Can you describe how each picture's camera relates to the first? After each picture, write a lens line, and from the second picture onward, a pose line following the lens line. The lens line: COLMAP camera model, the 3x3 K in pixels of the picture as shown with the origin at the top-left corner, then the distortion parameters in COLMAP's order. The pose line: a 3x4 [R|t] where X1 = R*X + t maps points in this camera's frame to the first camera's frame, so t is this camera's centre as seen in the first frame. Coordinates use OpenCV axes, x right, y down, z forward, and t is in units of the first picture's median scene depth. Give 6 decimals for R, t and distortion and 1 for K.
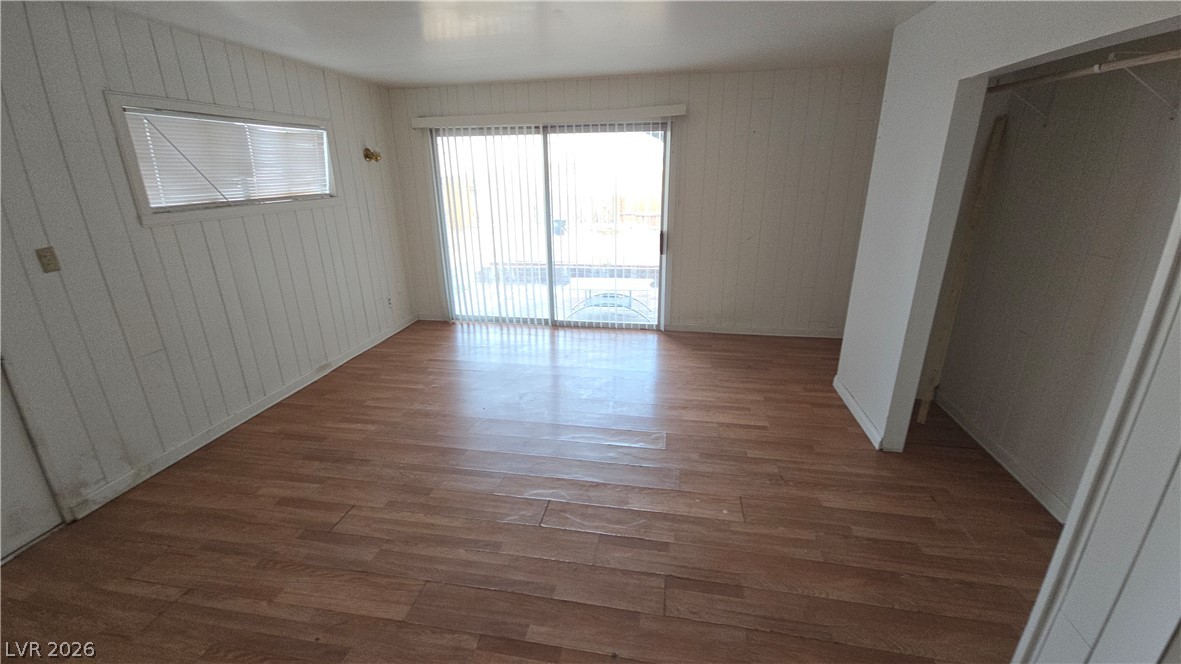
lens RADIAL K [[479.7, 0, 593.9], [0, 479.7, 334.0], [0, 0, 1]] dist [0.004504, -0.004381]
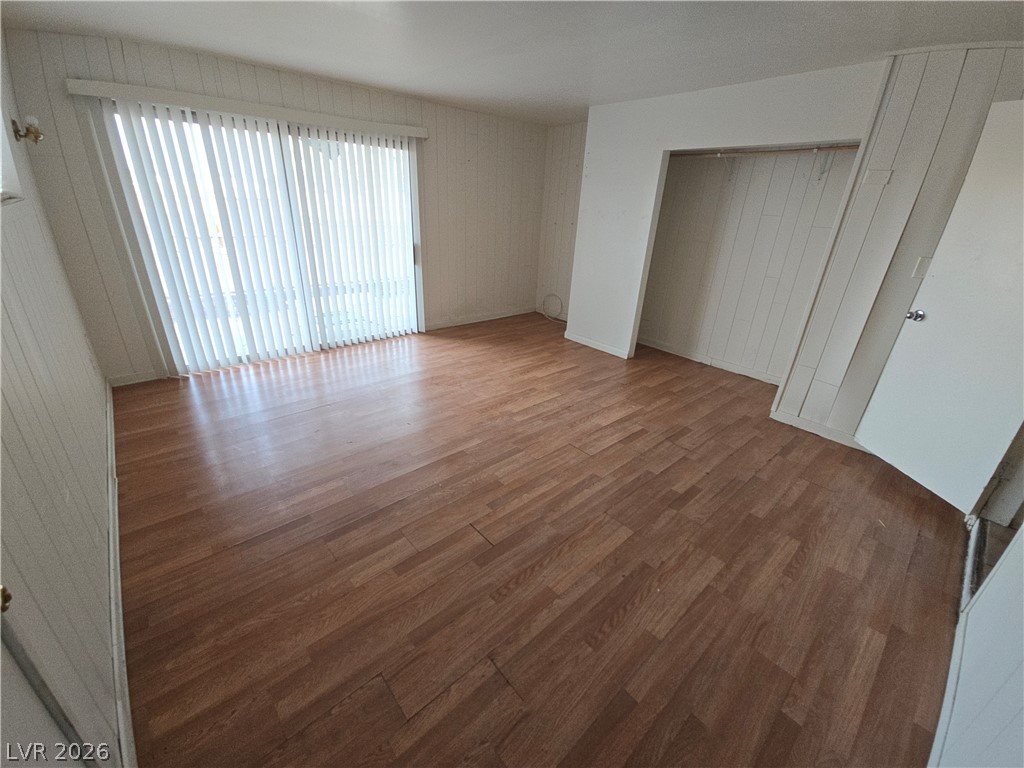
lens RADIAL K [[415.8, 0, 522.3], [0, 415.8, 381.5], [0, 0, 1]] dist [0.003082, -0.003593]
pose [[0.611207, -0.277243, 0.741325, -0.947224], [0.208713, 0.959947, 0.186924, -0.057859], [-0.763456, 0.040475, 0.644591, 0.344123]]
